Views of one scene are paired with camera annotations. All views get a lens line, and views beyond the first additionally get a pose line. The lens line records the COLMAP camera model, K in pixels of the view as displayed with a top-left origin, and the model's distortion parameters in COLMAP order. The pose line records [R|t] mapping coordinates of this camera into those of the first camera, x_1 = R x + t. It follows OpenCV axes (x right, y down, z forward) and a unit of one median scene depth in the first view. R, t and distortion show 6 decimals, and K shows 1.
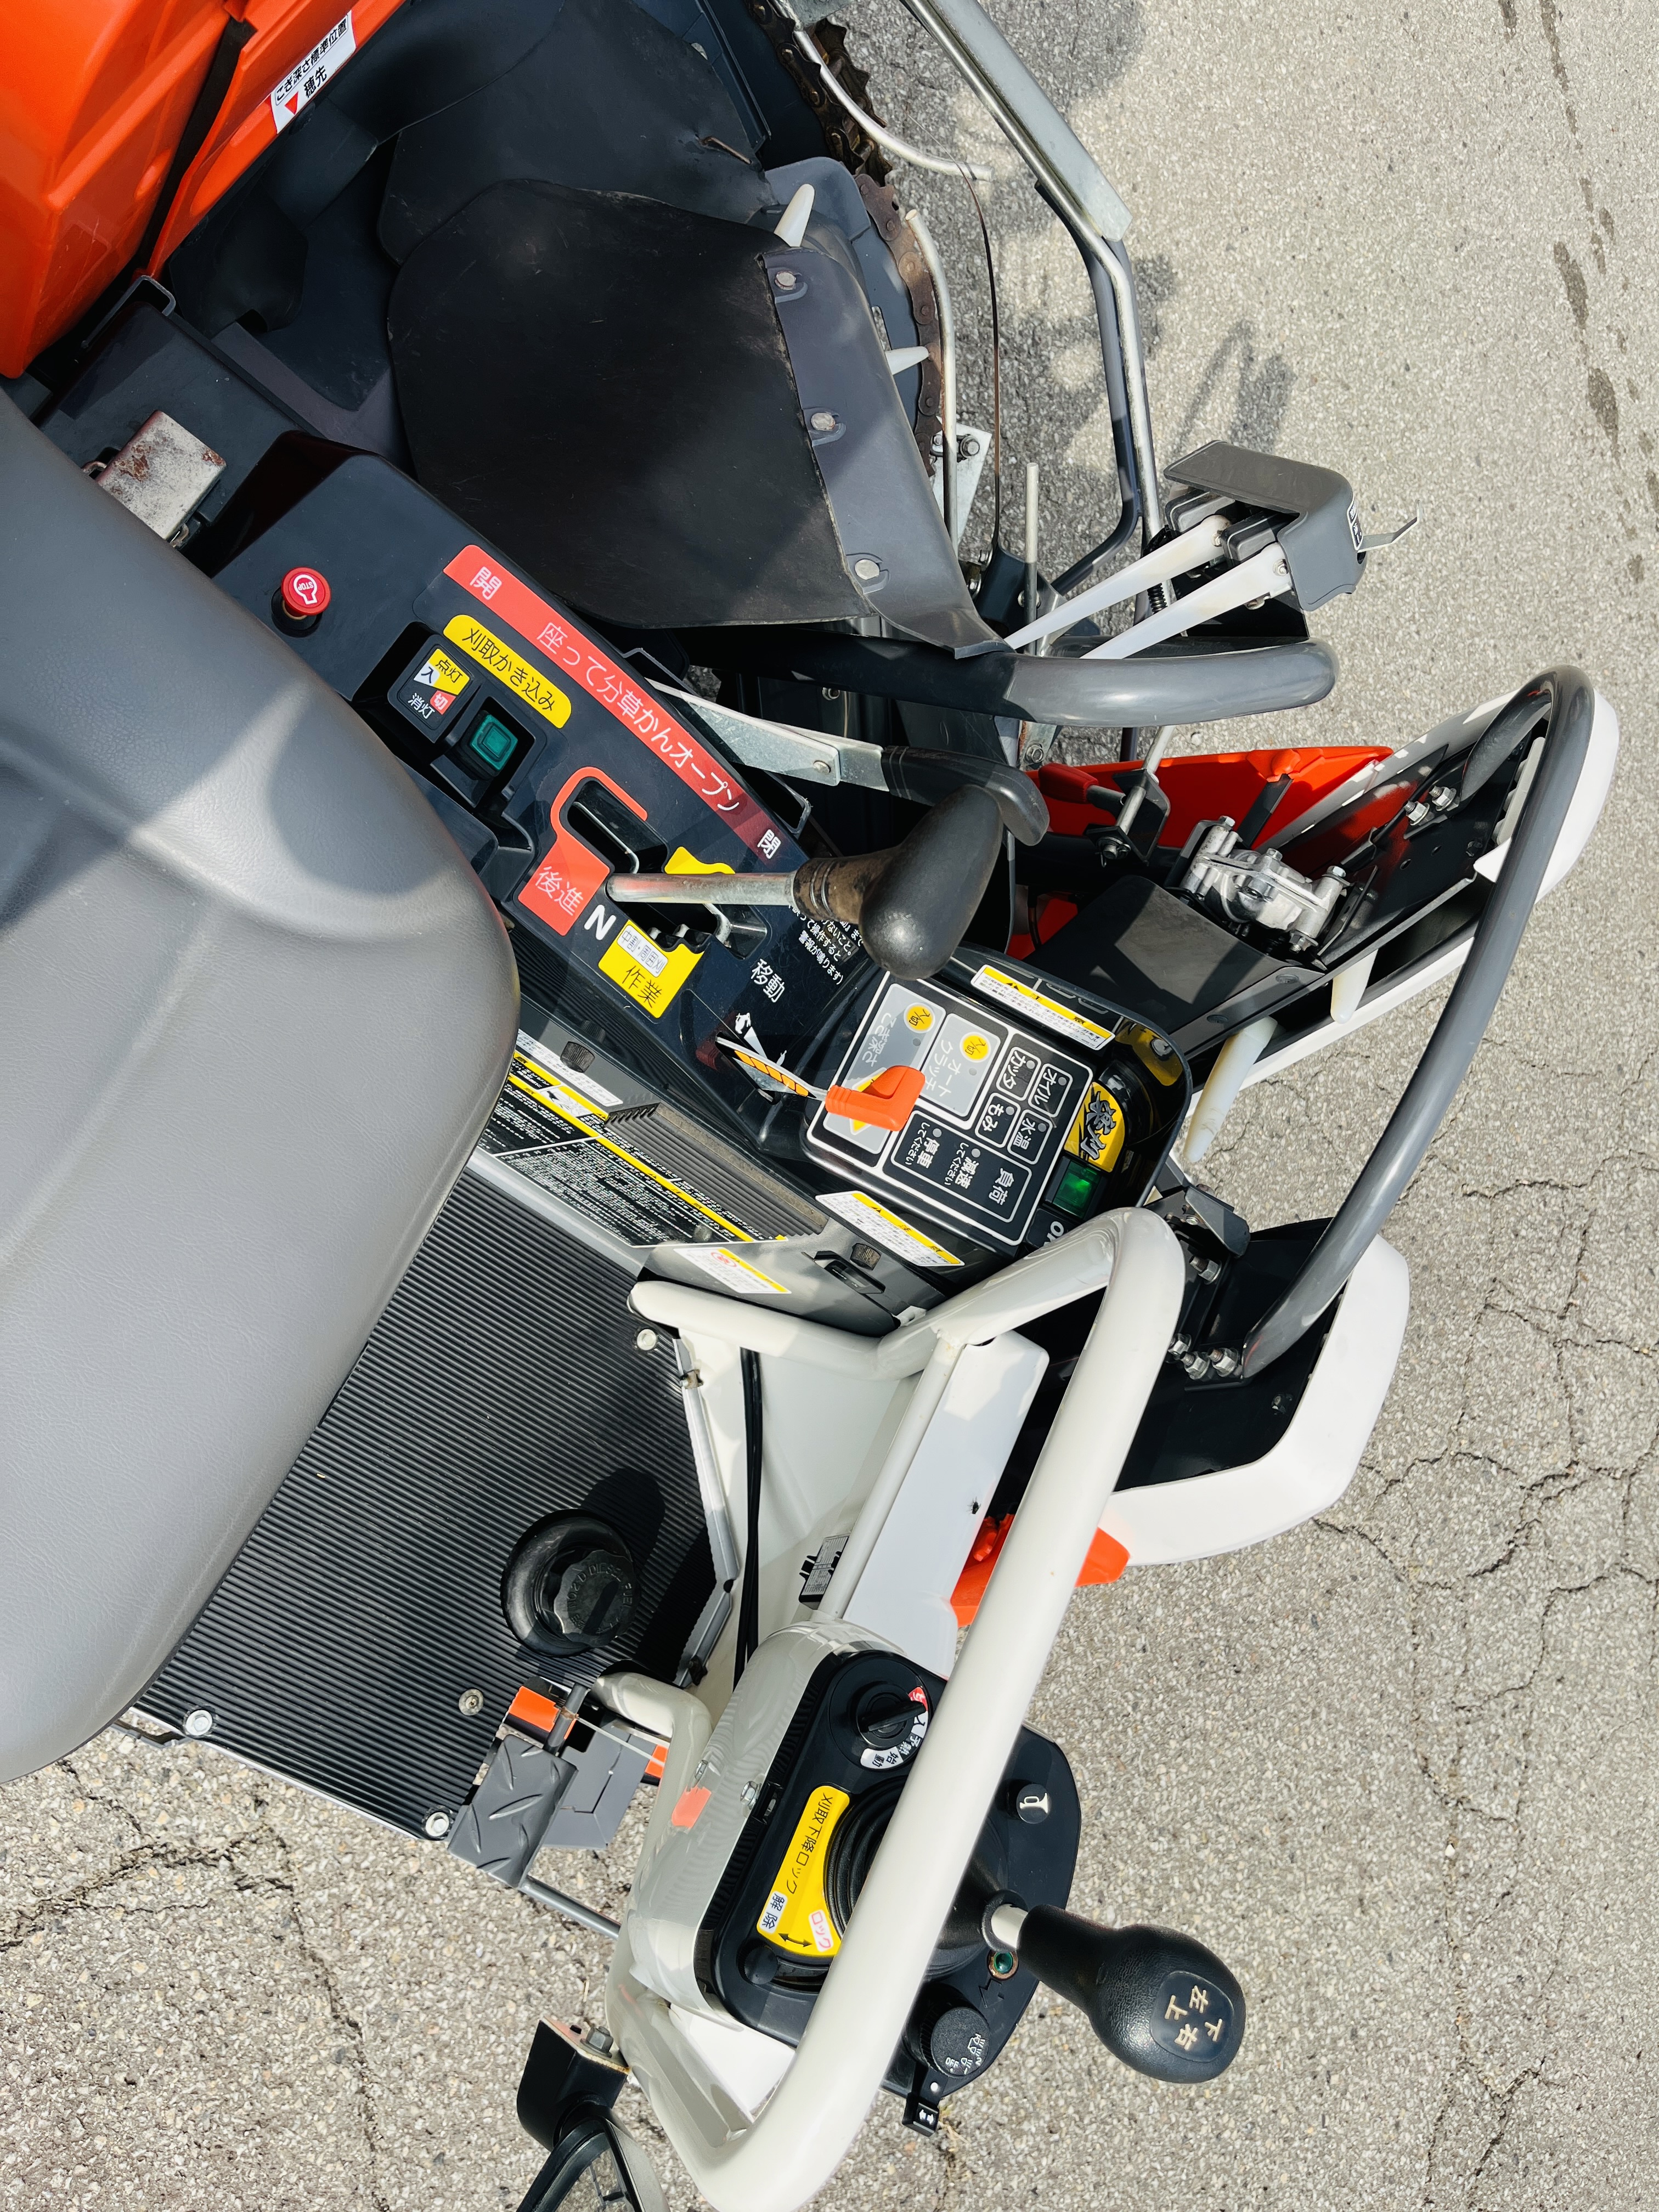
lens RADIAL K [[1662.5, 0, 829.5], [0, 1662.5, 1106.0], [0, 0, 1]] dist [0.102843, -0.152471]
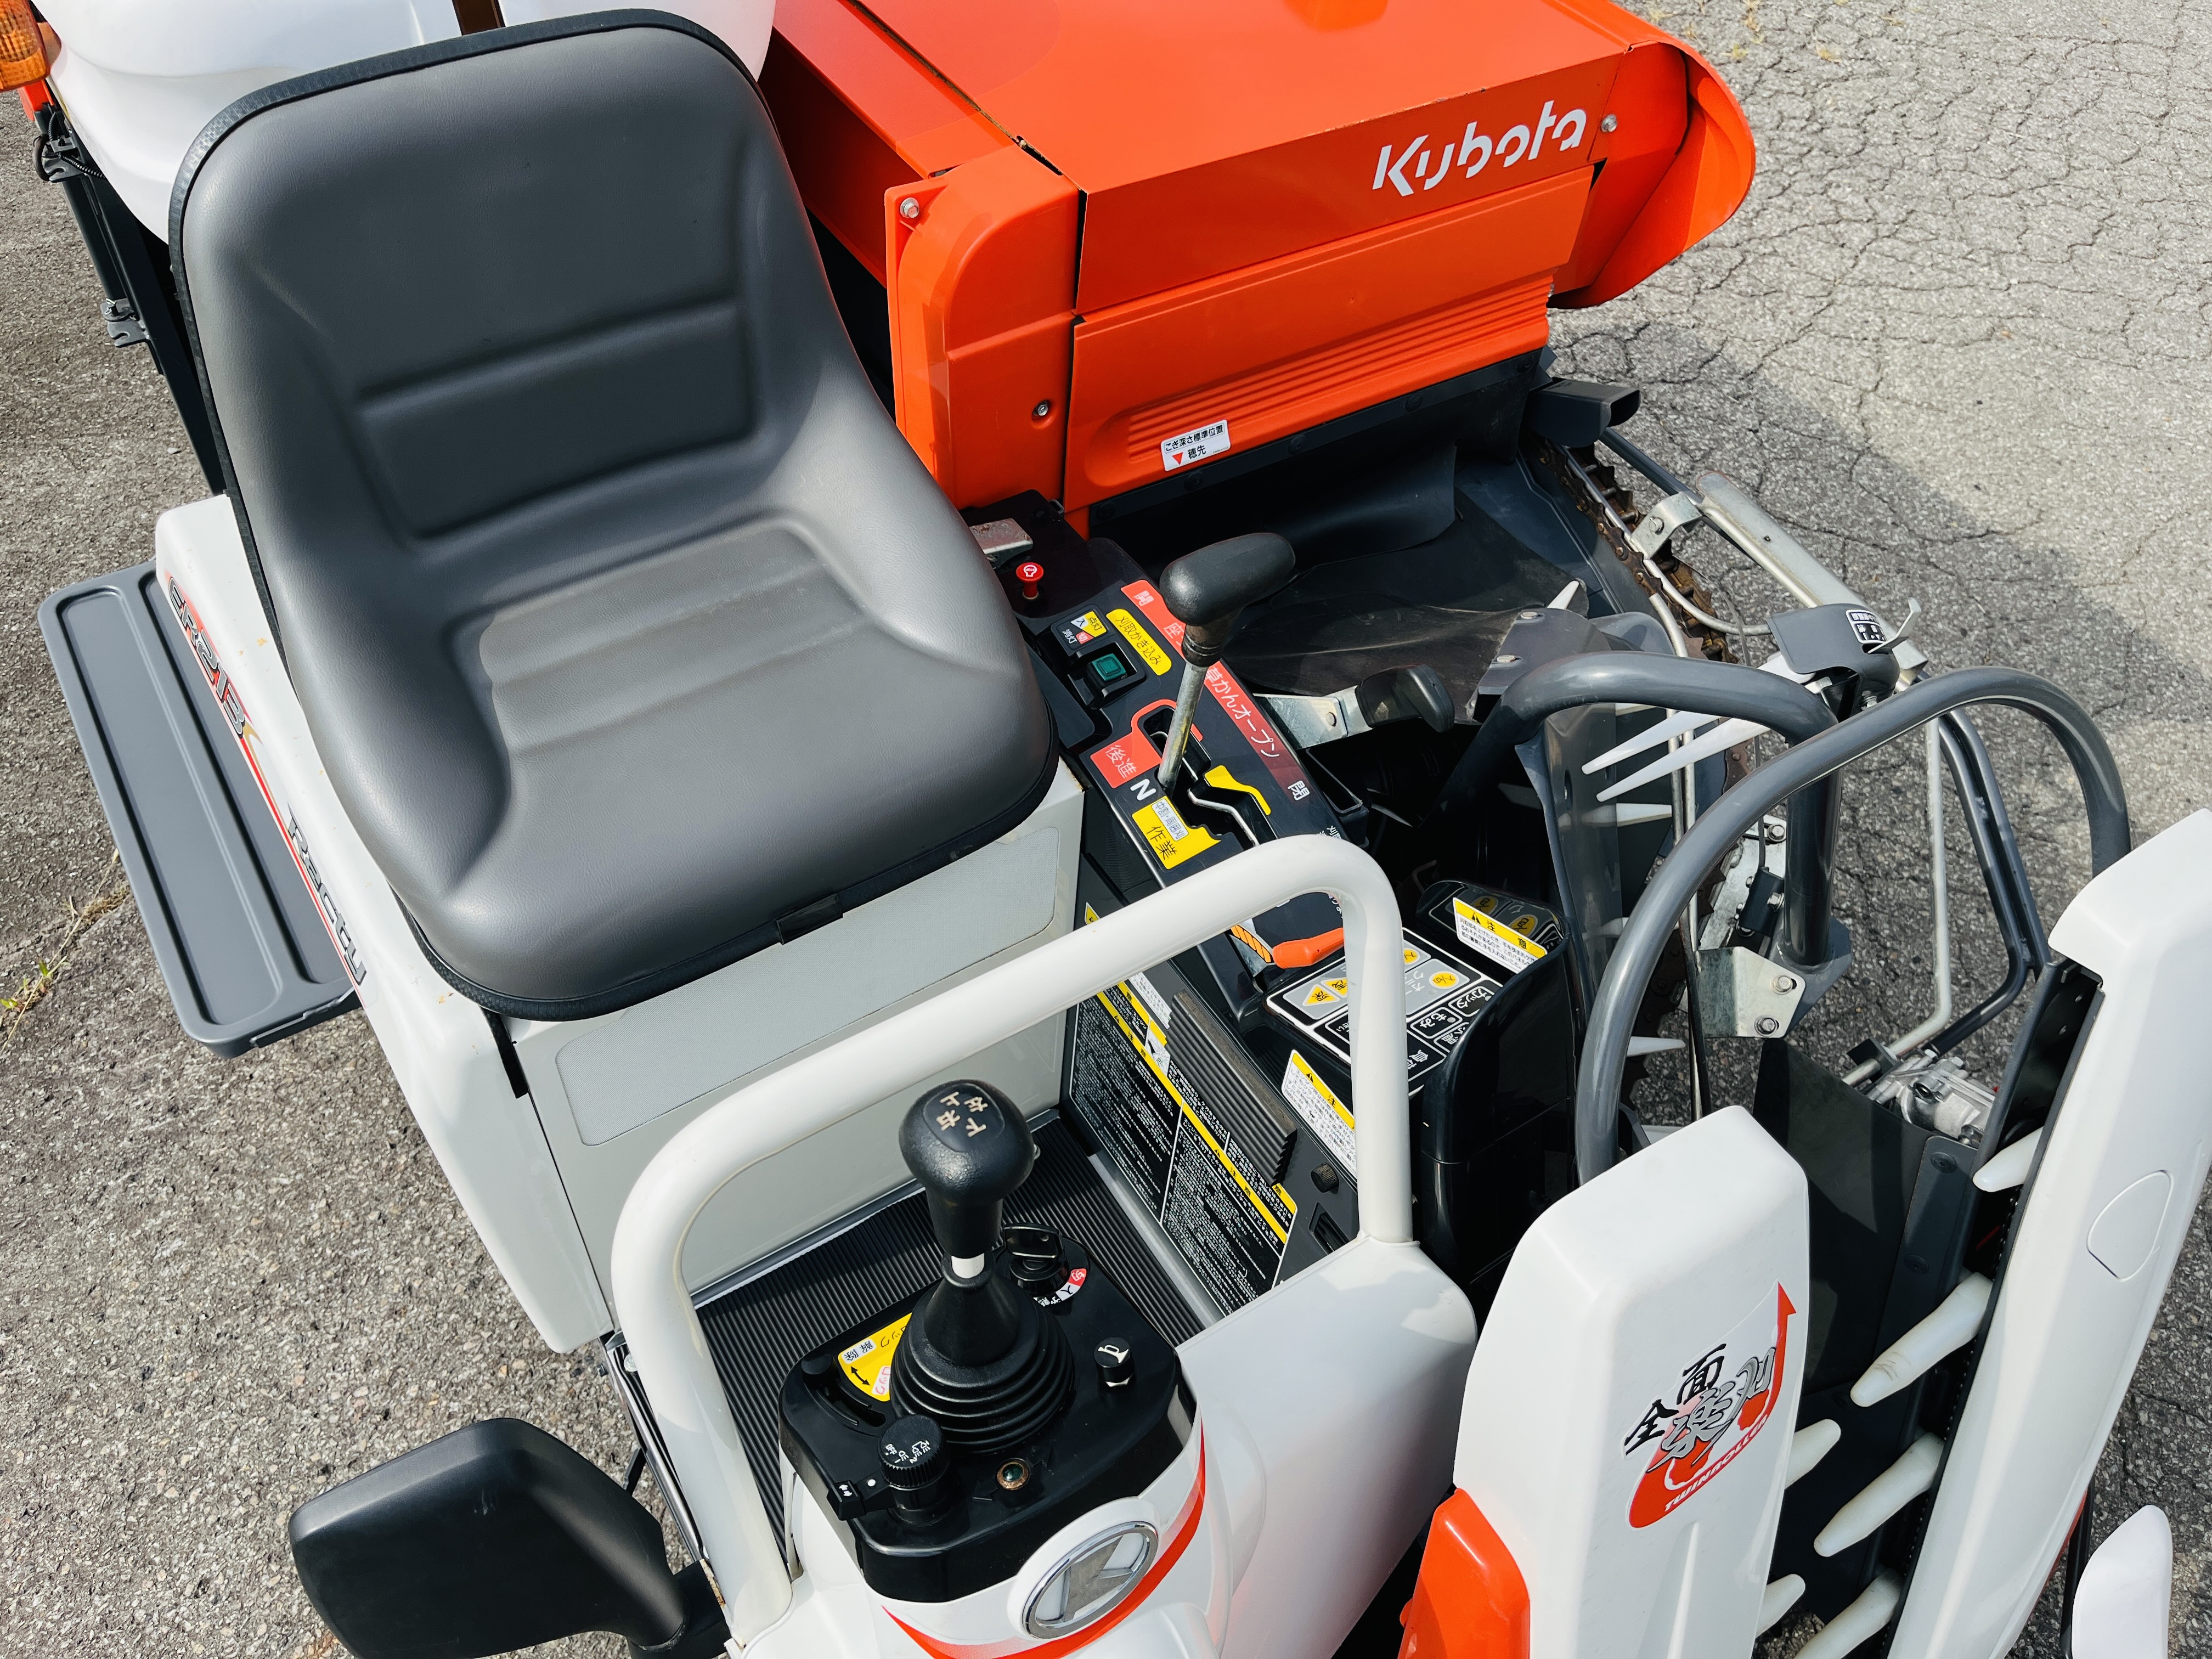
lens RADIAL K [[1662.5, 0, 1111.3], [0, 1662.5, 827.2], [0, 0, 1]] dist [0.102843, -0.152471]
pose [[0.797150, -0.017722, -0.603521, 0.688147], [-0.399198, 0.734448, -0.548841, 0.695126], [0.452981, 0.678434, 0.578391, 0.207888]]
